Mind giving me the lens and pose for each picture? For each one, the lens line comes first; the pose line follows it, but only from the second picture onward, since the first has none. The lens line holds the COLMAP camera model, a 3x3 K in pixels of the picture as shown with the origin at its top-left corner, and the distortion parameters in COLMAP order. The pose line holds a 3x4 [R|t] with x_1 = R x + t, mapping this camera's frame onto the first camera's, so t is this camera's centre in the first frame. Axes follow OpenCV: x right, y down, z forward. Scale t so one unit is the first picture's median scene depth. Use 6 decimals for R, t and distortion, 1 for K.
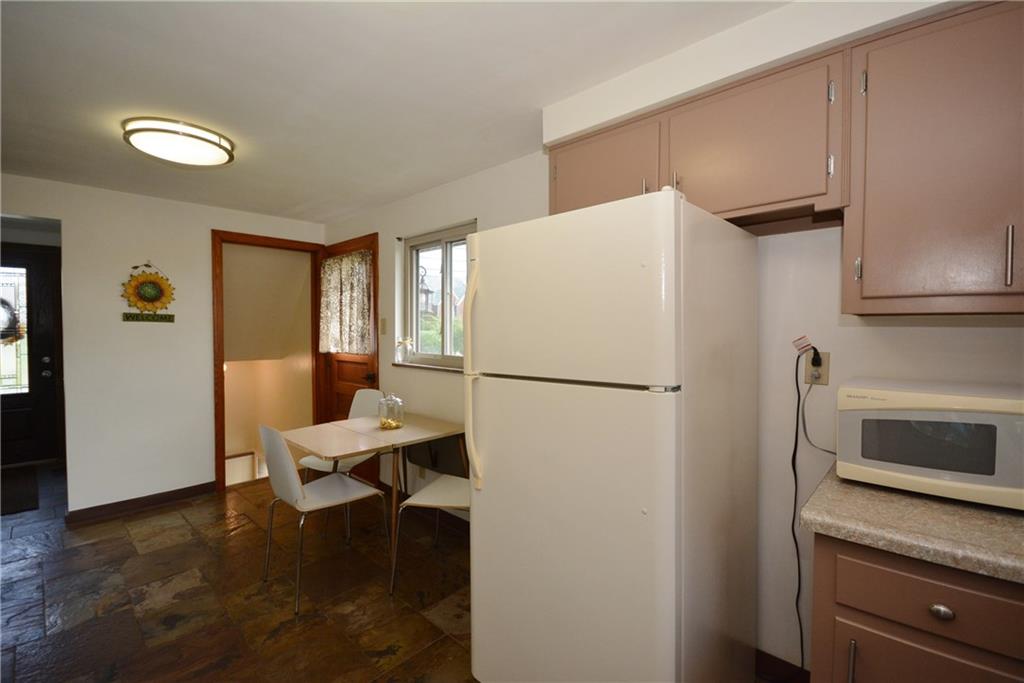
lens RADIAL K [[450.5, 0, 509.3], [0, 450.5, 340.6], [0, 0, 1]] dist [-0.001688, -0.000771]
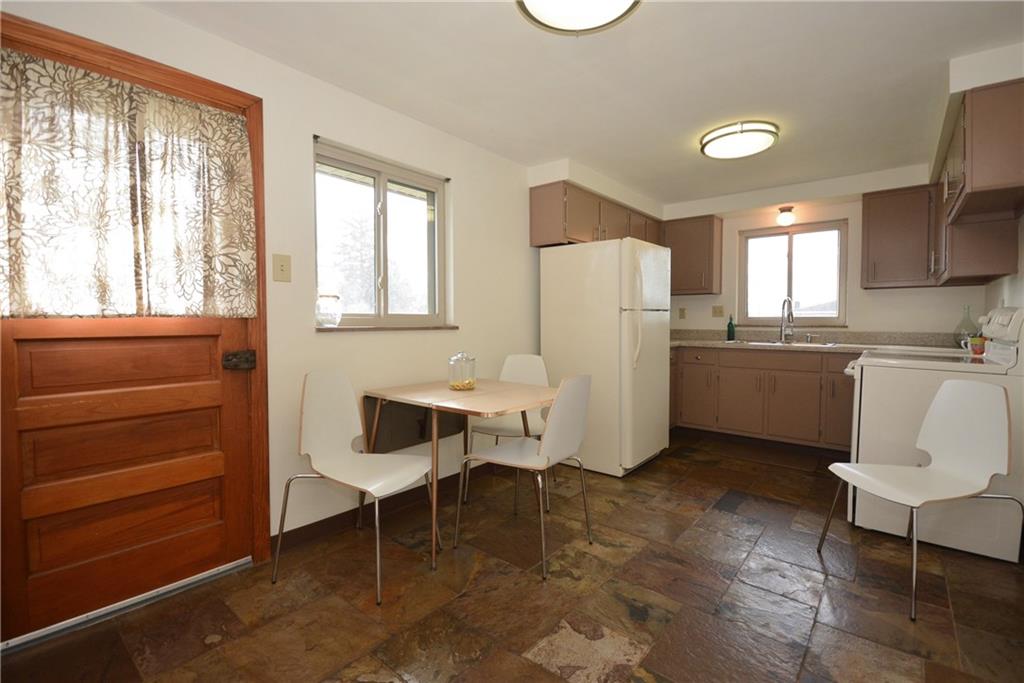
lens RADIAL K [[450.5, 0, 509.7], [0, 450.5, 336.0], [0, 0, 1]] dist [-0.001688, -0.000771]
pose [[-0.054887, -0.031411, 0.997998, -1.435845], [0.020718, 0.999254, 0.032590, 0.072869], [-0.998278, 0.022465, -0.054195, 1.176304]]
